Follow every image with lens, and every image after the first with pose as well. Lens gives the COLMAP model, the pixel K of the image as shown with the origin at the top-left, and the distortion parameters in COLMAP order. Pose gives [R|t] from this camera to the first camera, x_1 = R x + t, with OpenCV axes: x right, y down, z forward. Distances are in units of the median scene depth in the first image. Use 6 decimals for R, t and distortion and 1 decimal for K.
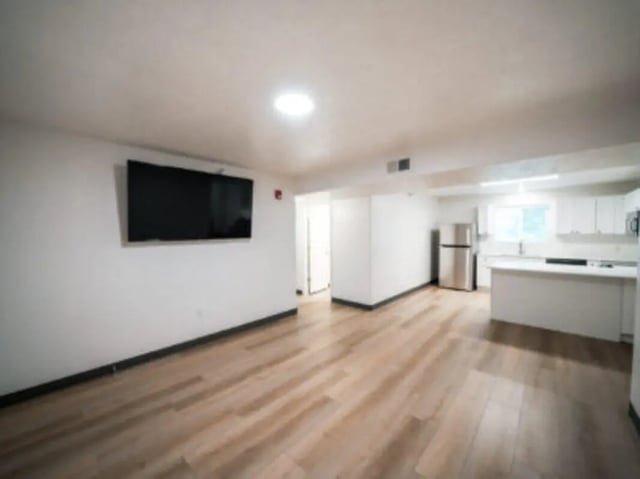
lens RADIAL K [[250.1, 0, 321.6], [0, 250.1, 240.3], [0, 0, 1]] dist [-0.022420, 0.000044]
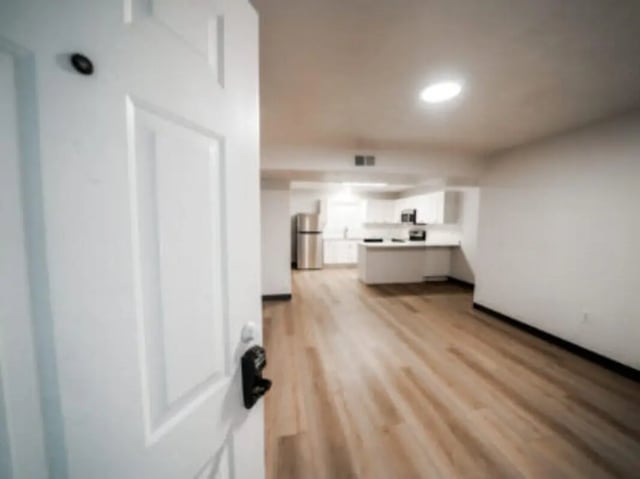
lens RADIAL K [[255.1, 0, 320.0], [0, 255.1, 239.5], [0, 0, 1]] dist [-0.022462, -0.000014]
pose [[0.617684, -0.042073, 0.785300, -0.469693], [0.011688, 0.998949, 0.044326, 0.004454], [-0.786340, -0.018200, 0.617526, 0.268471]]
